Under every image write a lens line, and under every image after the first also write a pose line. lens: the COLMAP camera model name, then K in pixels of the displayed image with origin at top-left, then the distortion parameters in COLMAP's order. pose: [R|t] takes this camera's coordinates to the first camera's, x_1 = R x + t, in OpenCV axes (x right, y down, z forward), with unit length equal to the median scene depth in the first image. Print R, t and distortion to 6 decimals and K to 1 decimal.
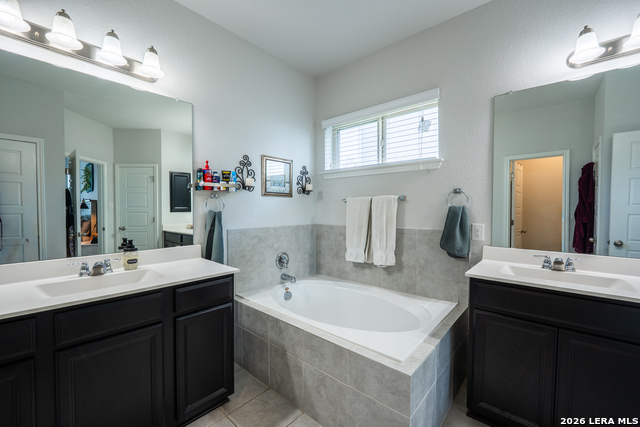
lens RADIAL K [[261.6, 0, 314.4], [0, 261.6, 214.3], [0, 0, 1]] dist [-0.010181, -0.000356]
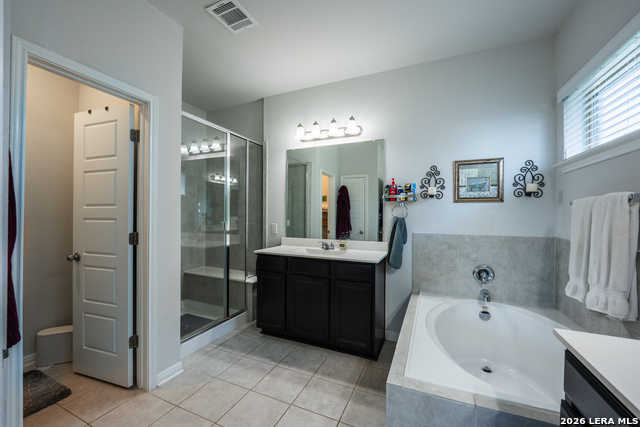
lens RADIAL K [[261.6, 0, 314.4], [0, 261.6, 214.3], [0, 0, 1]] dist [-0.010181, -0.000356]
pose [[0.301647, -0.002663, -0.953416, 0.567755], [-0.025477, 0.999617, -0.010852, -0.001732], [0.953079, 0.027563, 0.301464, 0.192016]]
